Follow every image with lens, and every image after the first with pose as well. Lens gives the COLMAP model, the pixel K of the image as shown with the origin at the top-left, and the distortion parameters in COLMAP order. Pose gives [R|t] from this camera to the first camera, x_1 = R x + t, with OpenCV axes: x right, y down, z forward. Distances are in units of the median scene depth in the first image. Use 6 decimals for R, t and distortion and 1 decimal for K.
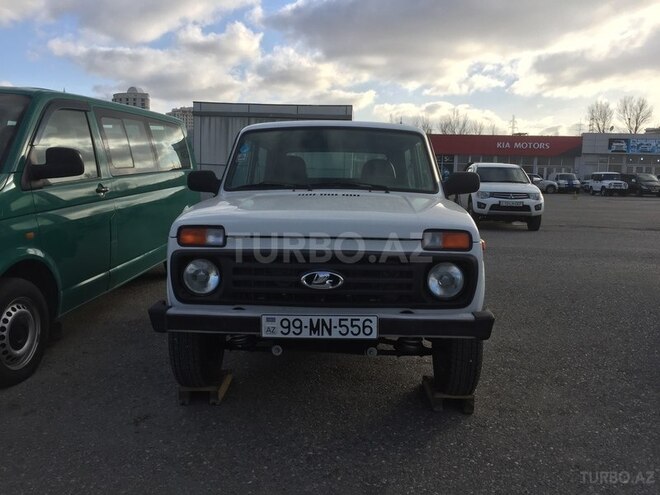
lens RADIAL K [[564.2, 0, 331.9], [0, 564.2, 210.4], [0, 0, 1]] dist [0.005499, -0.002907]
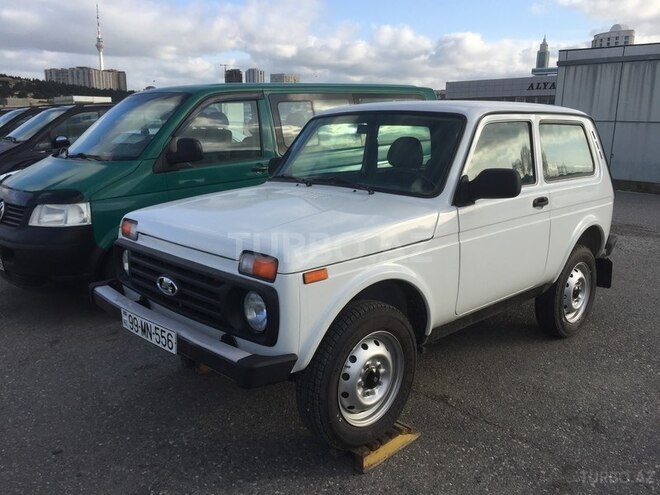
lens RADIAL K [[569.3, 0, 333.8], [0, 569.3, 246.1], [0, 0, 1]] dist [0.084464, -0.128561]
pose [[0.703581, 0.126574, -0.699251, 0.535453], [-0.023319, 0.987592, 0.155303, -0.067781], [0.710232, -0.092963, 0.697803, 0.294894]]
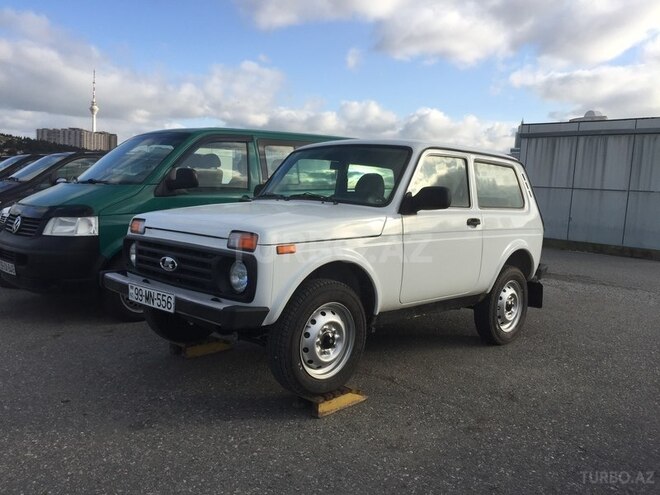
lens RADIAL K [[569.3, 0, 333.8], [0, 569.3, 246.1], [0, 0, 1]] dist [0.084464, -0.128561]
pose [[0.720680, 0.072133, -0.689505, 0.674599], [-0.064184, 0.997243, 0.037242, 0.006568], [0.690290, 0.017416, 0.723323, 0.189122]]
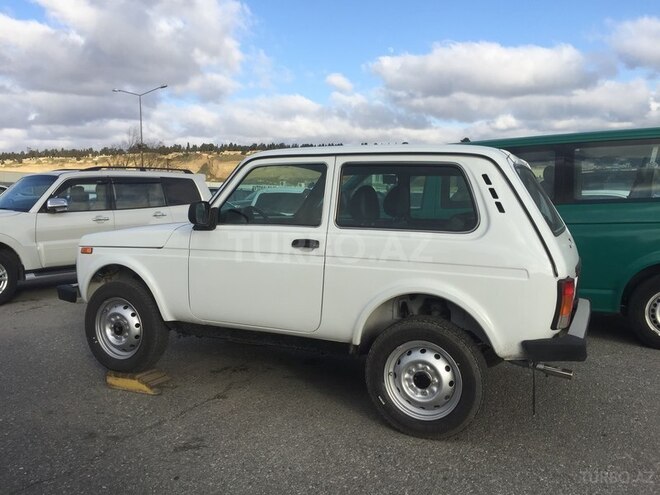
lens RADIAL K [[569.3, 0, 333.8], [0, 569.3, 246.1], [0, 0, 1]] dist [0.084464, -0.128561]
pose [[-0.410030, 0.046646, -0.910878, 0.852113], [-0.078473, 0.993184, 0.086185, -0.077126], [0.908690, 0.106818, -0.403575, 1.373035]]
